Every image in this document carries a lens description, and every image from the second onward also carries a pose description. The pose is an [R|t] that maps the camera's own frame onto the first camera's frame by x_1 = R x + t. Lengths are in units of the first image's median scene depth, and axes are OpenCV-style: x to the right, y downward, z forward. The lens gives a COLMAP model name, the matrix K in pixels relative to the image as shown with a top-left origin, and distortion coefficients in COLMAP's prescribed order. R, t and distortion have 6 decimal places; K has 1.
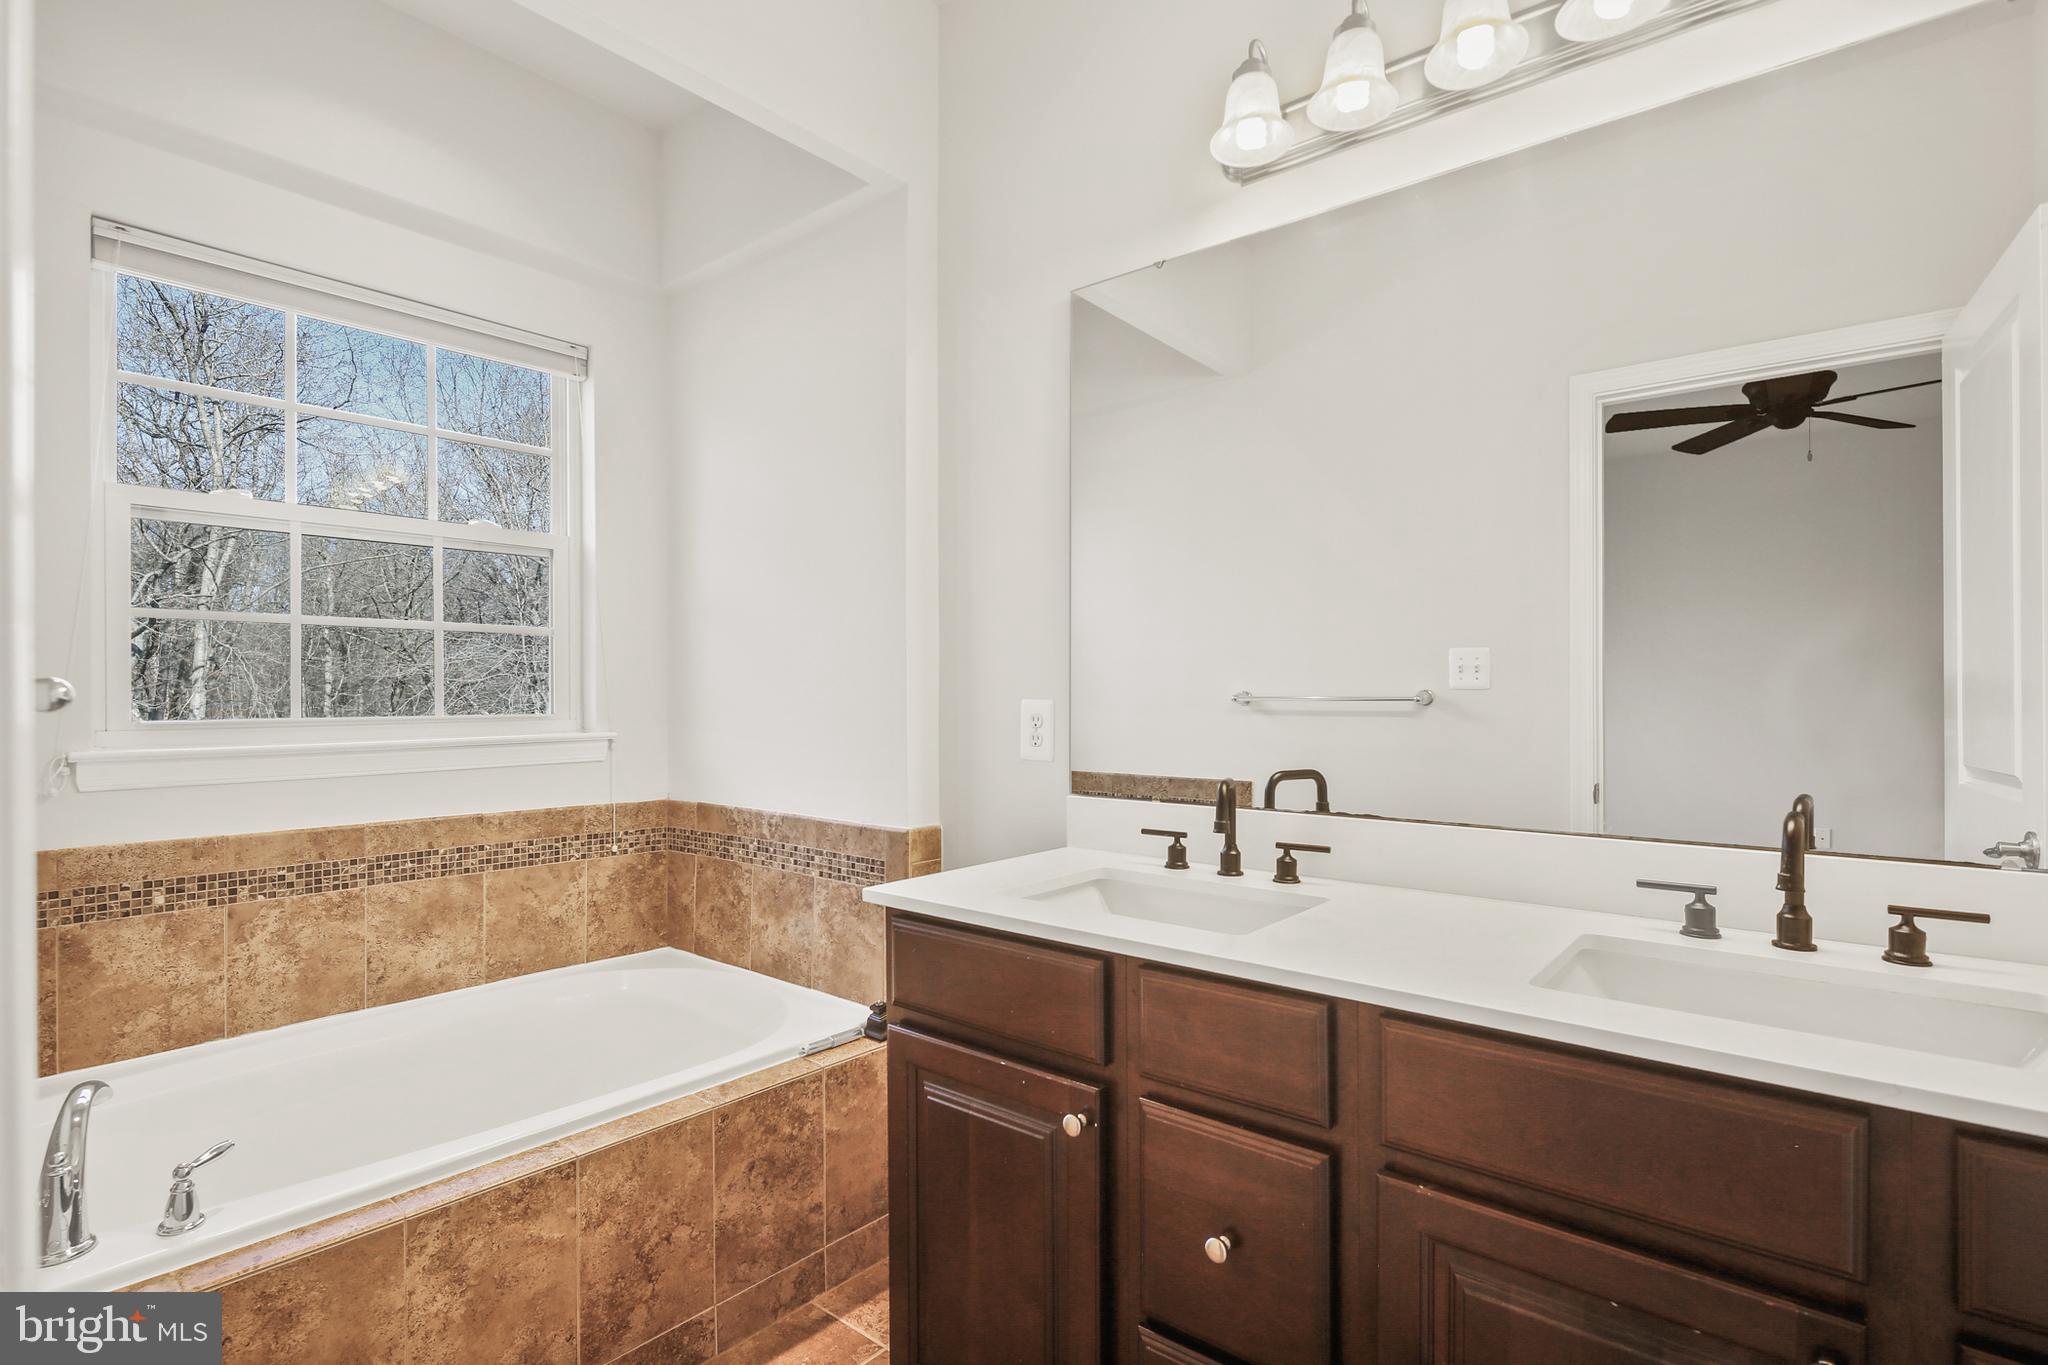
lens RADIAL K [[1001.4, 0, 1028.2], [0, 1001.4, 690.7], [0, 0, 1]] dist [0.000811, -0.003363]
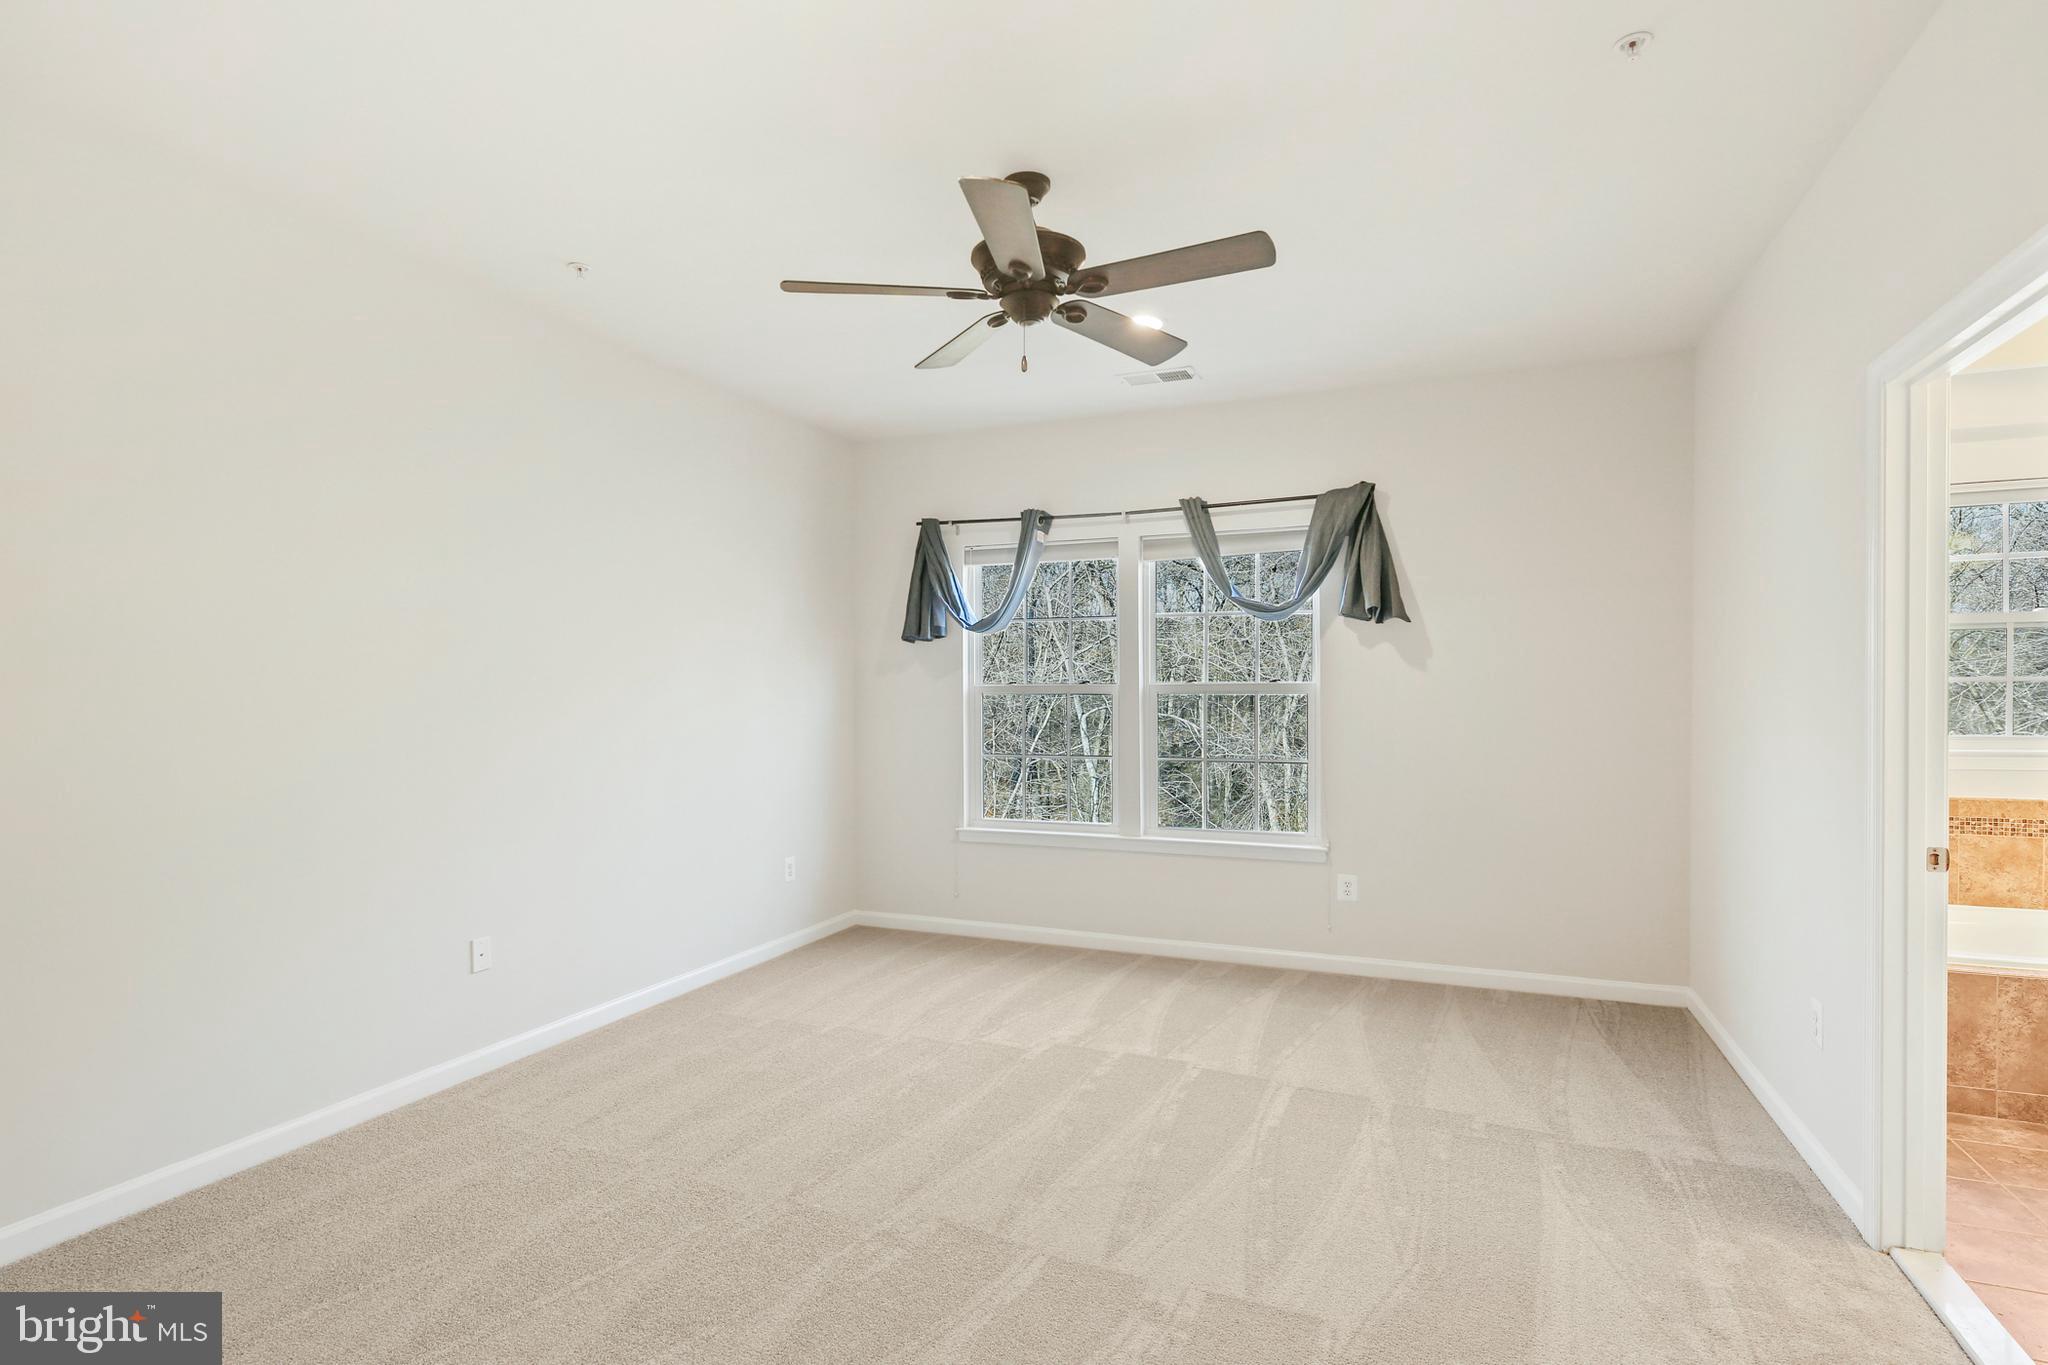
lens RADIAL K [[1001.4, 0, 1027.1], [0, 1001.4, 693.4], [0, 0, 1]] dist [0.000811, -0.003363]
pose [[0.276583, 0.005149, -0.960976, 0.541093], [-0.001343, 0.999987, 0.004972, -0.052778], [0.960989, -0.000084, 0.276586, -1.005860]]
